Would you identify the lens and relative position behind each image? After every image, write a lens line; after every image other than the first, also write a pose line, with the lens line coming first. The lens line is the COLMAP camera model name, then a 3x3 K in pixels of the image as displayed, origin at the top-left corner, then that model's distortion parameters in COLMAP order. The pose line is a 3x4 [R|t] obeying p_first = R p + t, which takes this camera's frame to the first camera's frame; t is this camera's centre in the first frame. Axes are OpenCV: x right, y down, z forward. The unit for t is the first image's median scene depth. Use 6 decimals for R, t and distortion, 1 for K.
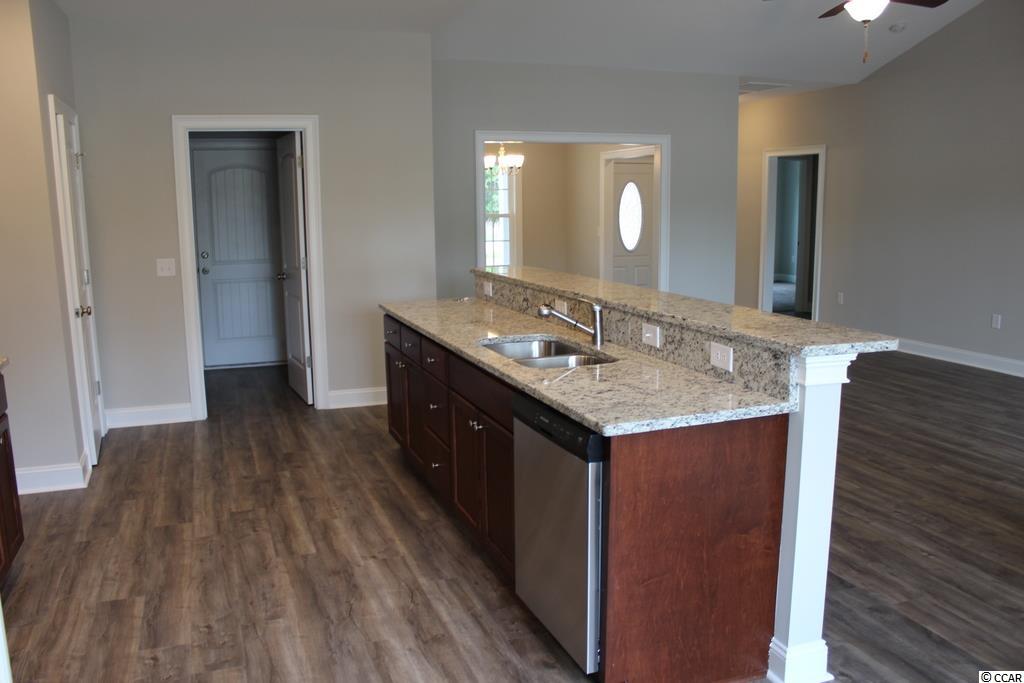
lens RADIAL K [[834.5, 0, 512.0], [0, 834.5, 341.5], [0, 0, 1]] dist [-0.082481, 0.003827]
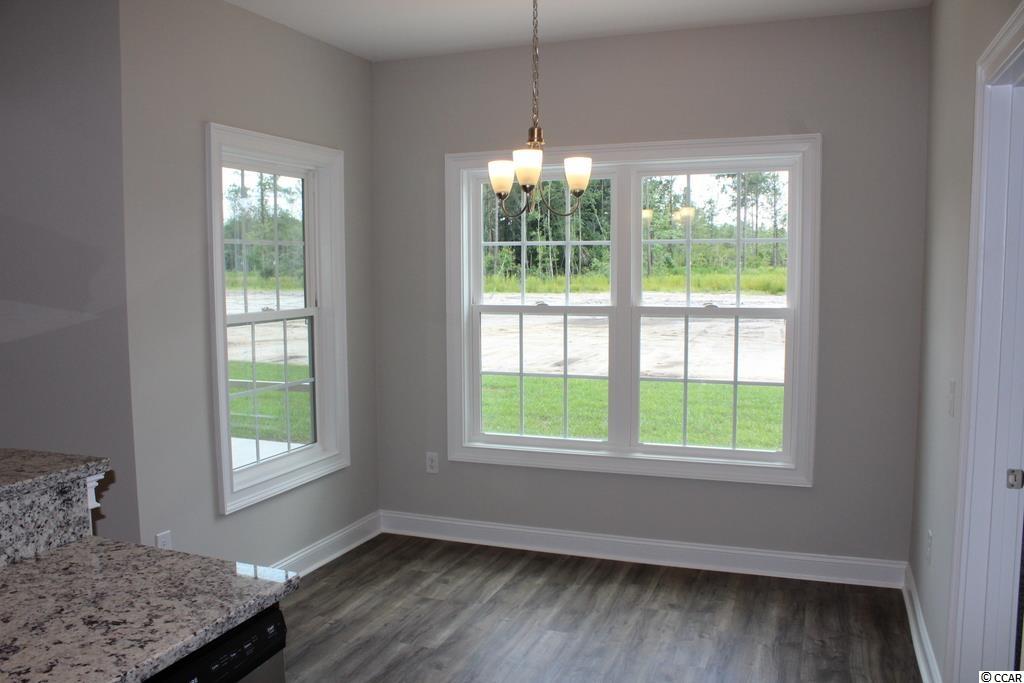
lens RADIAL K [[834.5, 0, 512.0], [0, 834.5, 341.5], [0, 0, 1]] dist [-0.082481, 0.003827]
pose [[-0.748835, -0.044678, 0.661249, -0.487412], [0.124759, 0.970386, 0.206849, -0.221428], [-0.650908, 0.237392, -0.721085, 1.238345]]
